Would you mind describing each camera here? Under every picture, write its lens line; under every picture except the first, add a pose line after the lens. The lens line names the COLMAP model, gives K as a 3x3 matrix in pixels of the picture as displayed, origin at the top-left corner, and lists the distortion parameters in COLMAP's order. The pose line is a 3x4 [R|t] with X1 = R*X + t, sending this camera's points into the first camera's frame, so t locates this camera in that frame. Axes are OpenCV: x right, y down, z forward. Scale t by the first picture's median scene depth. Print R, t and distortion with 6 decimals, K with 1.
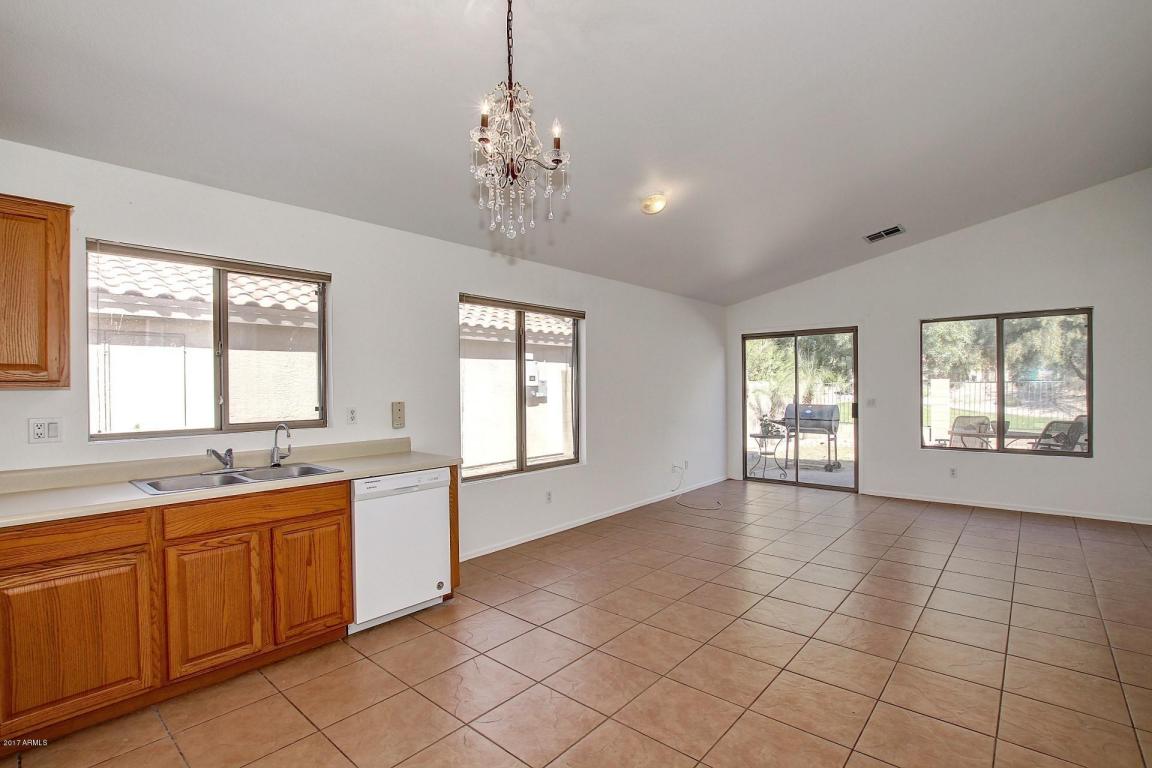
lens RADIAL K [[533.7, 0, 582.0], [0, 533.7, 390.4], [0, 0, 1]] dist [-0.030250, 0.001153]
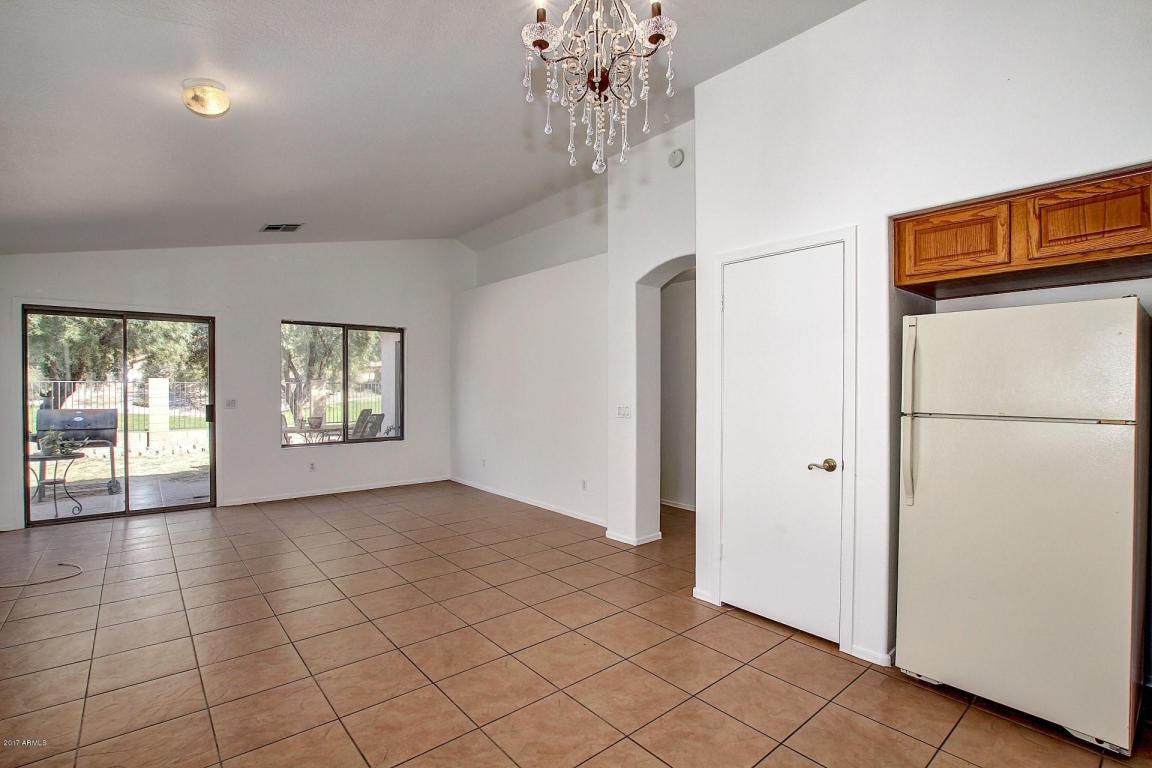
lens RADIAL K [[533.7, 0, 574.4], [0, 533.7, 390.3], [0, 0, 1]] dist [-0.030250, 0.001153]
pose [[0.160597, -0.001285, 0.987019, -0.257479], [0.001878, 0.999998, 0.000997, 0.000384], [-0.987018, 0.001693, 0.160600, 0.282033]]
